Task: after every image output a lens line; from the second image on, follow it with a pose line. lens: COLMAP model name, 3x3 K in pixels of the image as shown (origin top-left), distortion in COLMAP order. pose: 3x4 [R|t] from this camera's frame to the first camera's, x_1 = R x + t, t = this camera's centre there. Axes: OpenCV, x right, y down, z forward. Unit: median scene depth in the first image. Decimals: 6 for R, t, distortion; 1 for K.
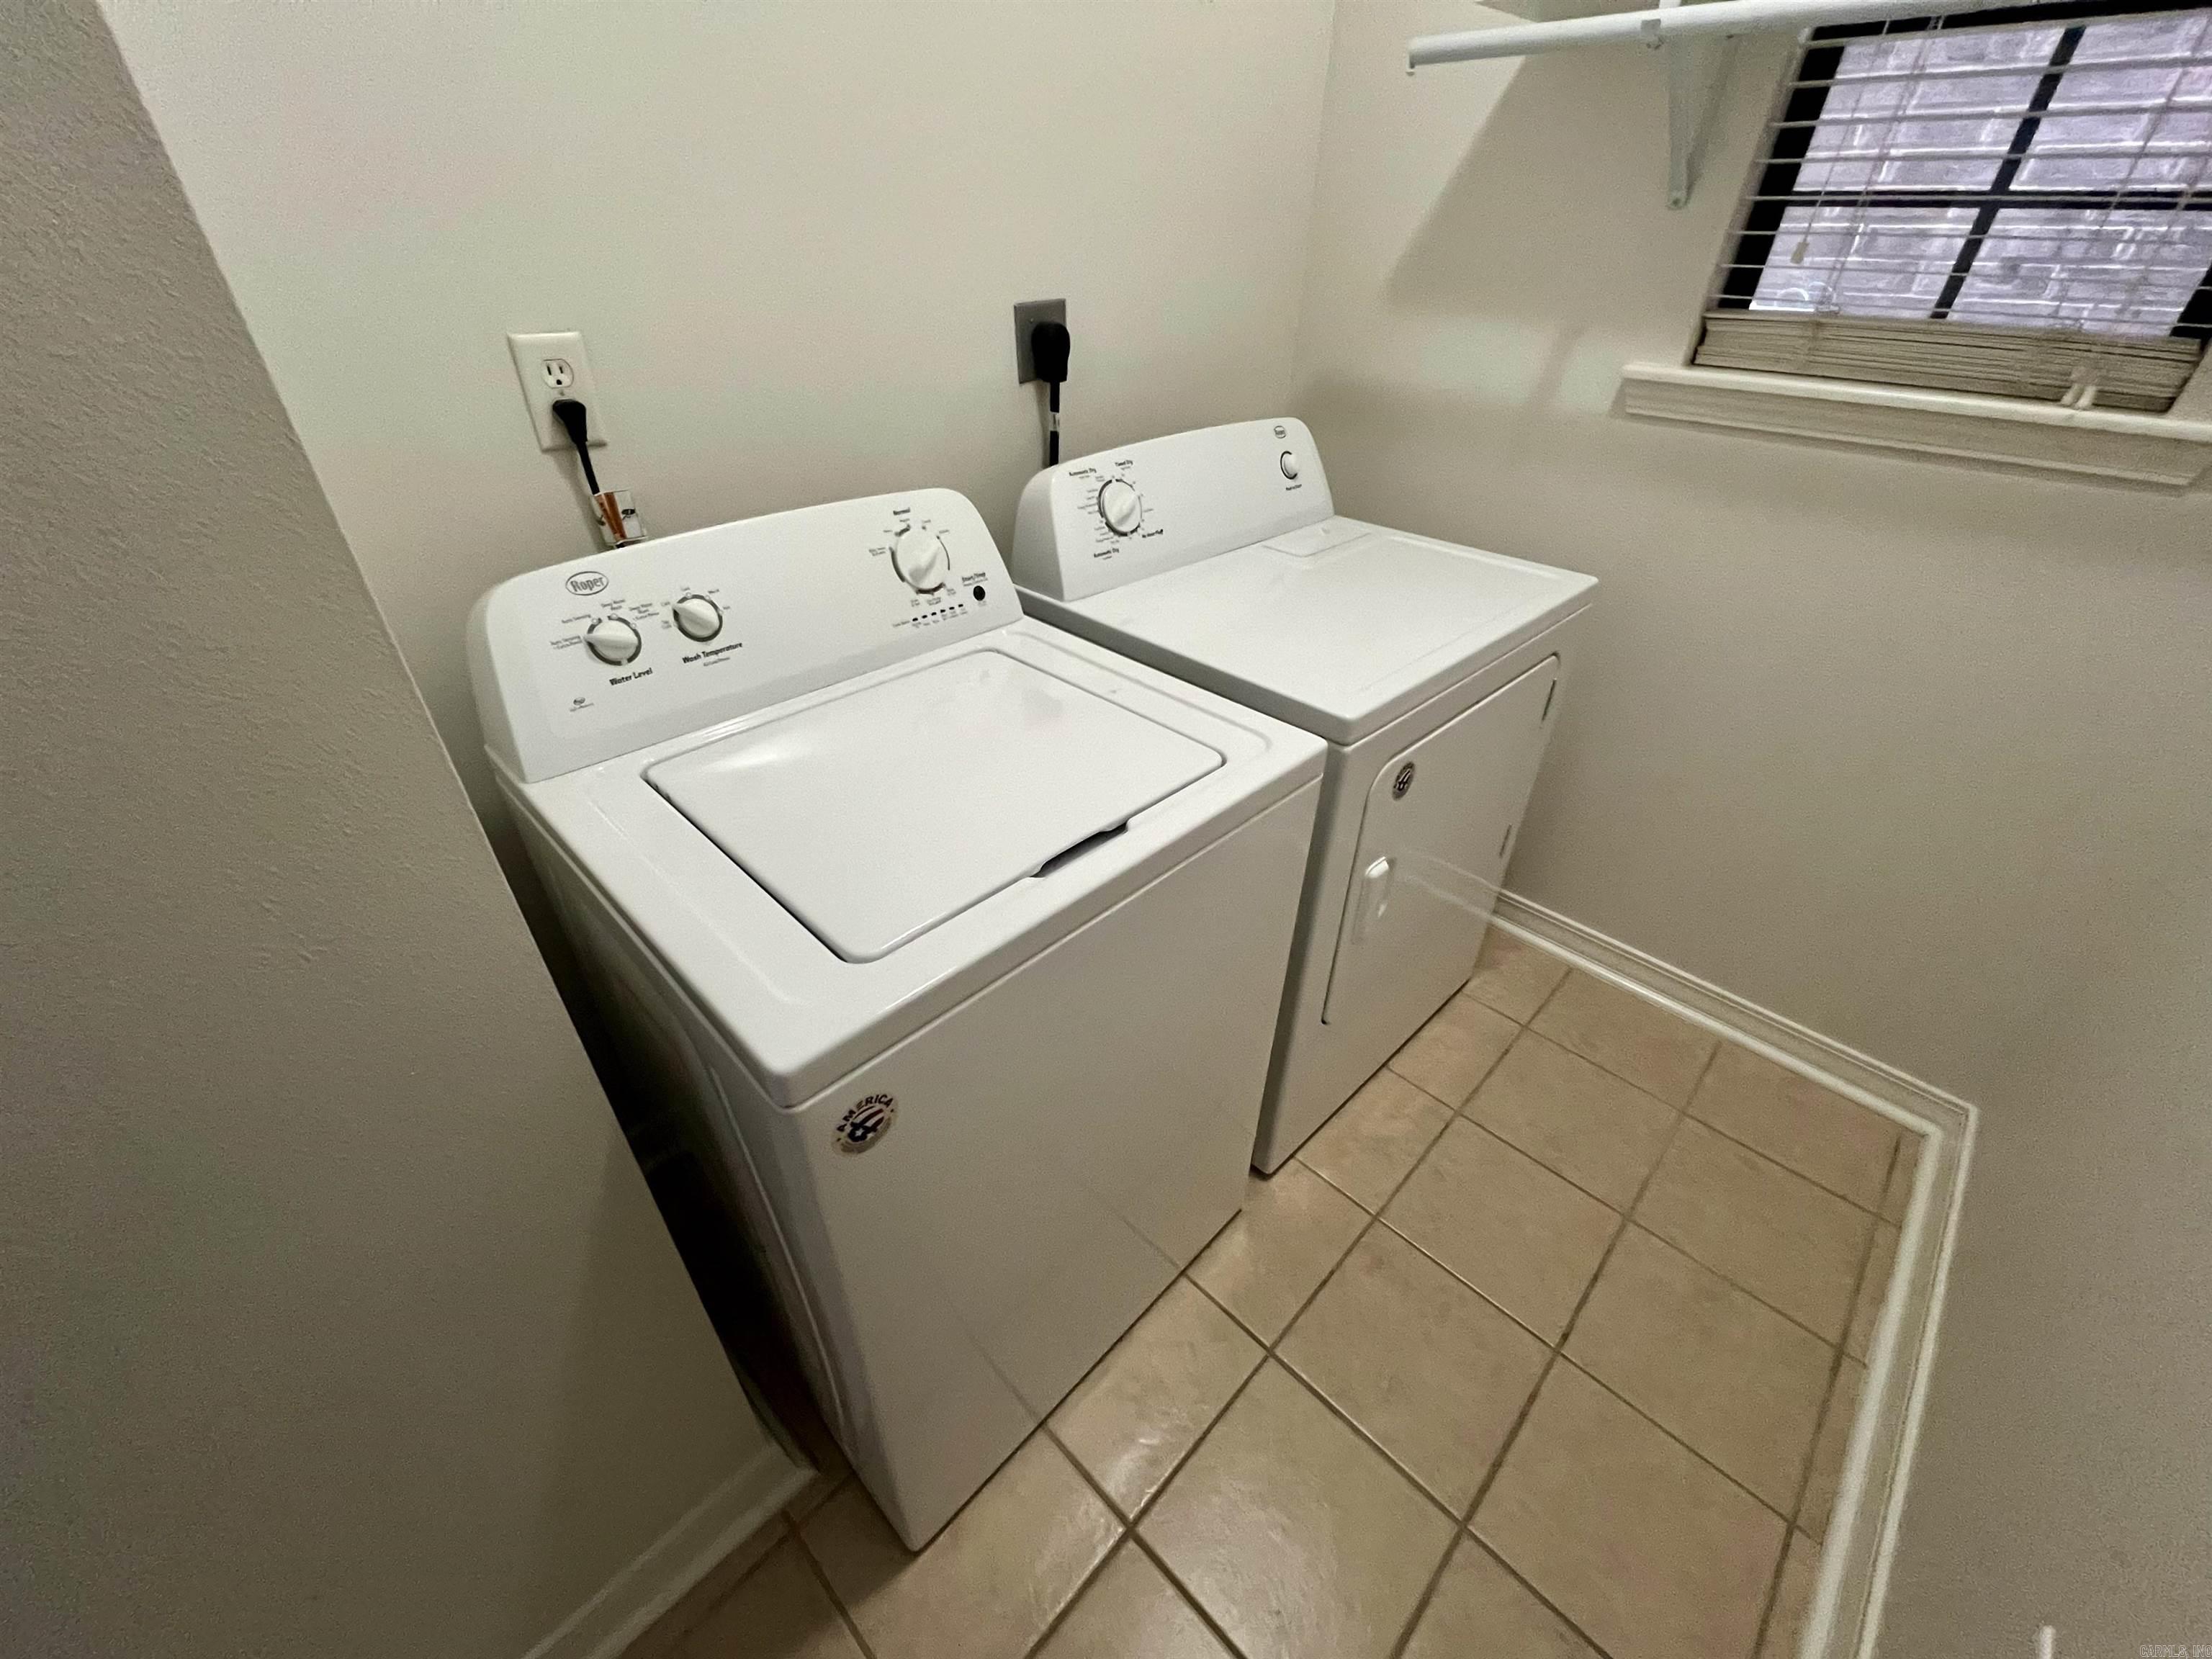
lens RADIAL K [[885.1, 0, 1104.7], [0, 885.1, 826.1], [0, 0, 1]] dist [-0.001602, 0.000110]
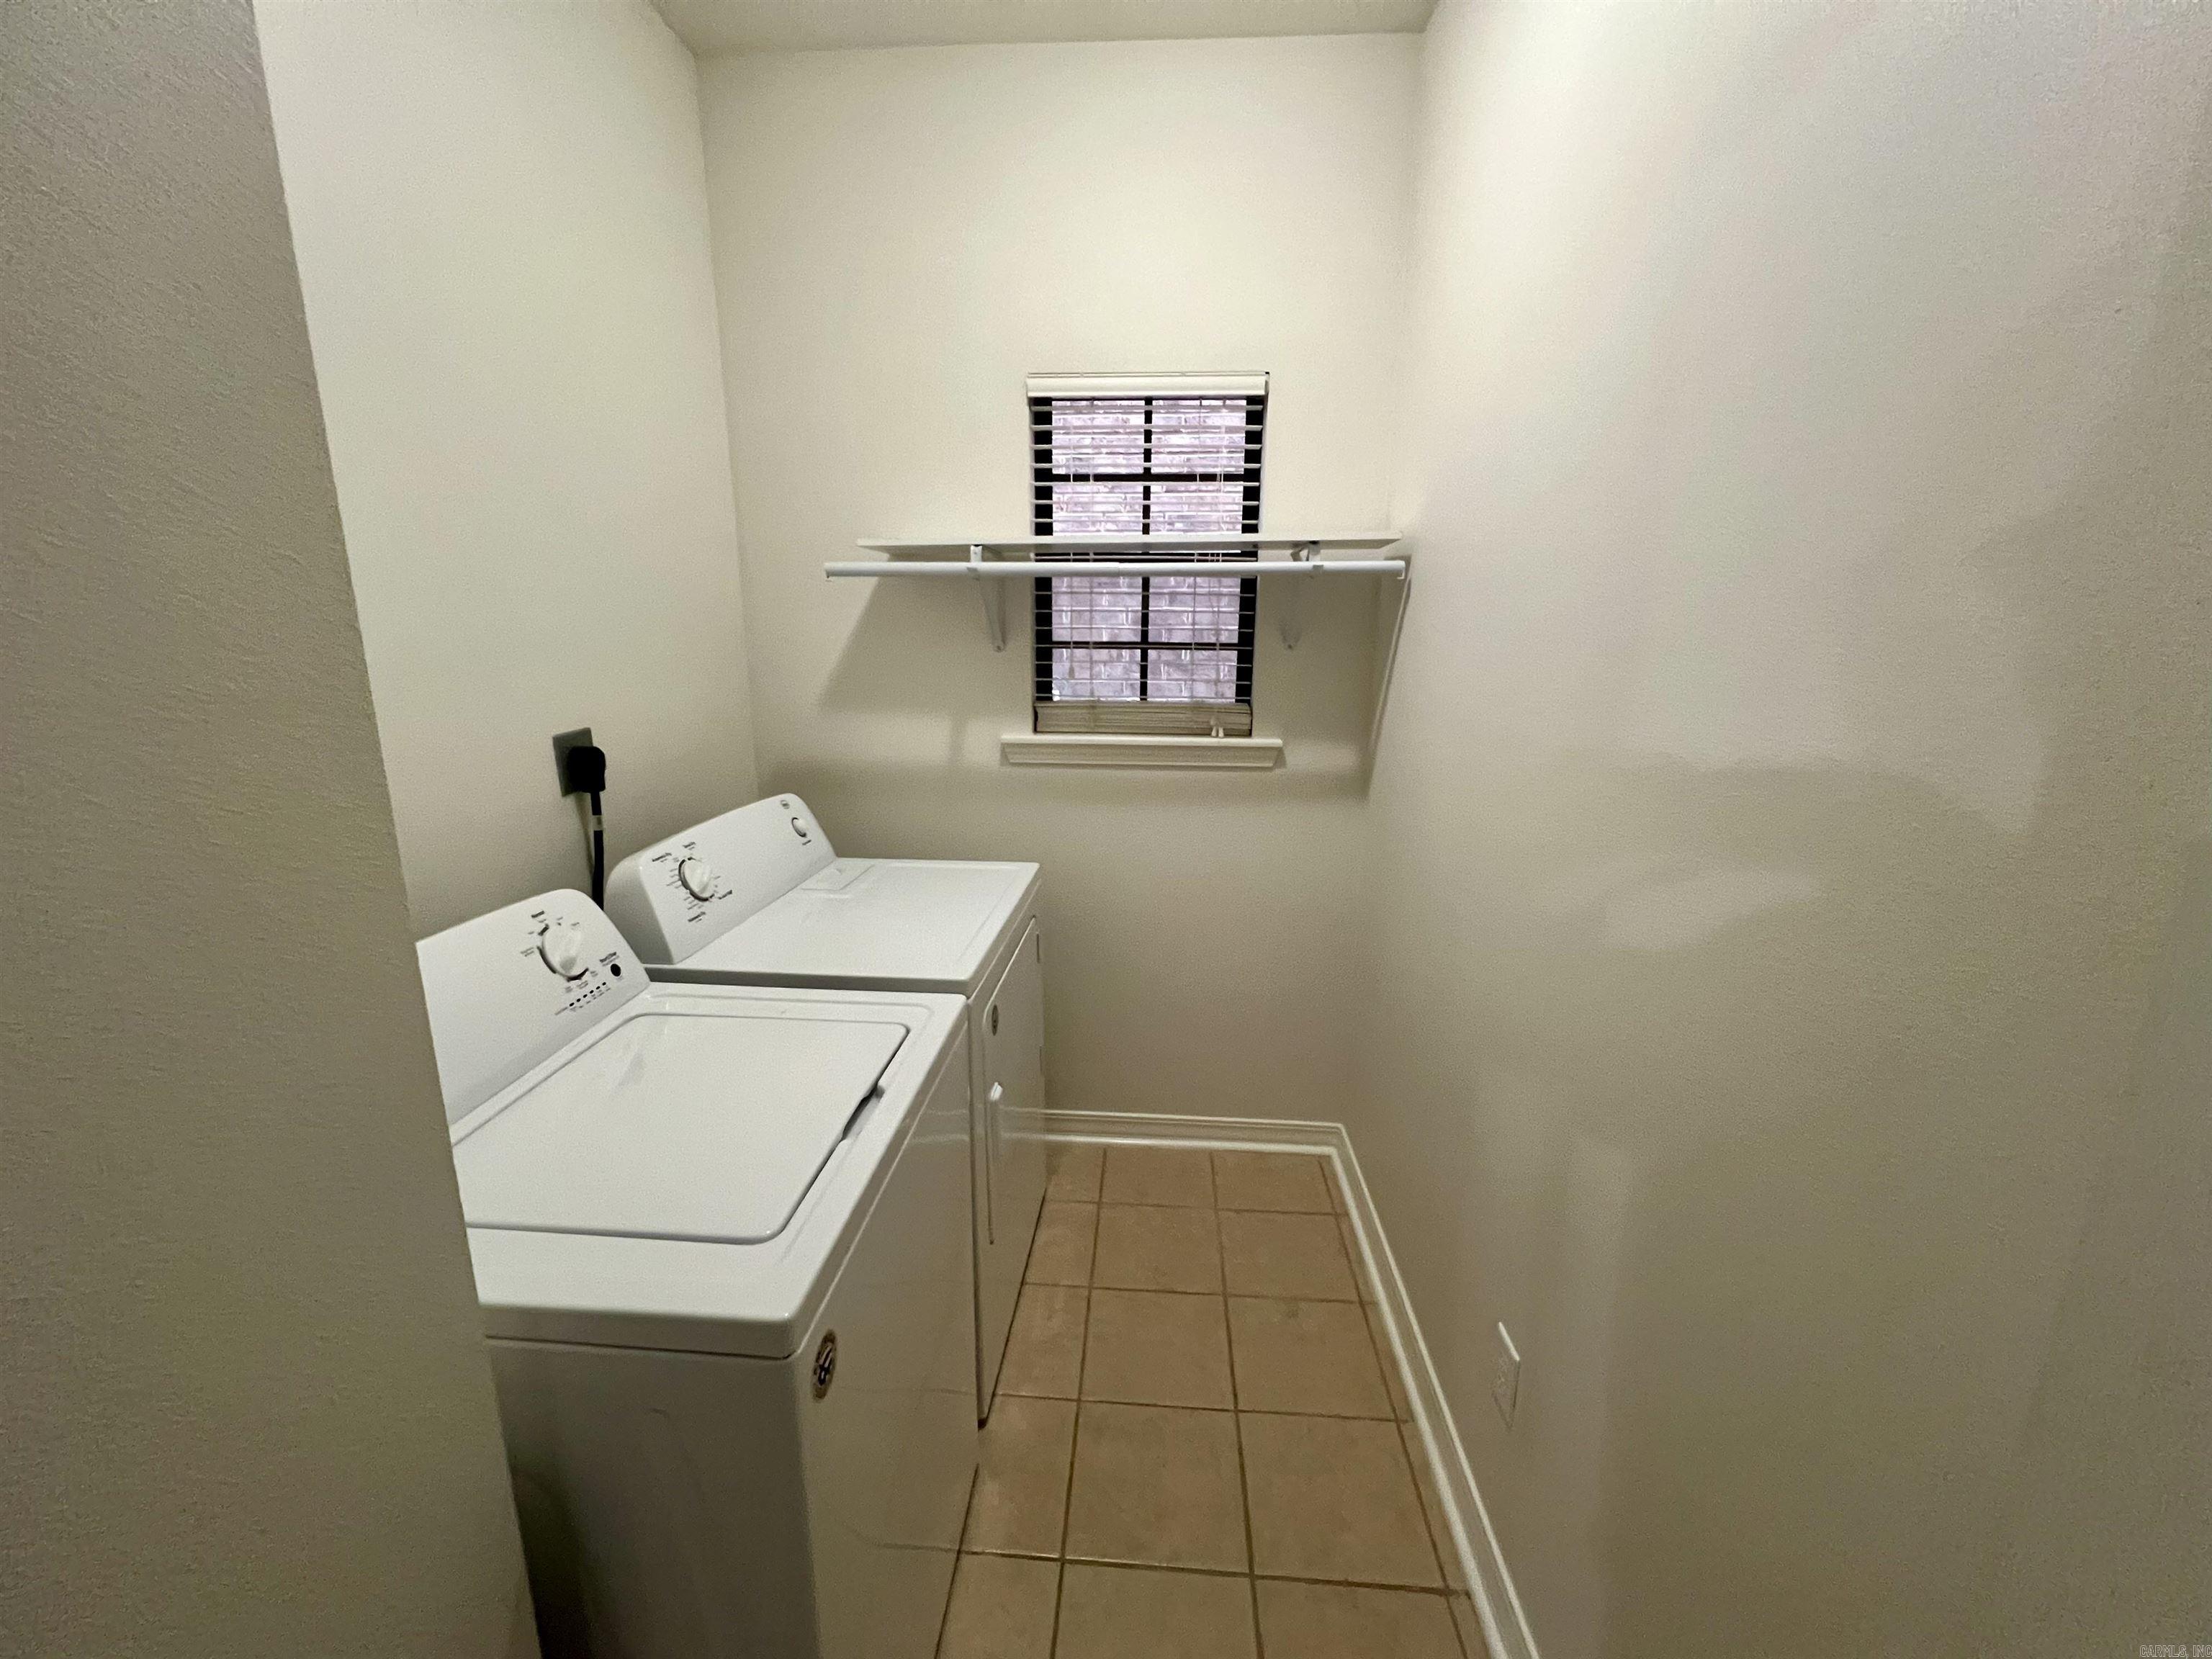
lens RADIAL K [[860.9, 0, 1096.6], [0, 860.9, 827.4], [0, 0, 1]] dist [0.002206, 0.000151]
pose [[0.764788, -0.150800, 0.626385, -0.286847], [0.368368, 0.899985, -0.233092, 0.042323], [-0.528587, 0.409006, 0.743848, -0.166733]]
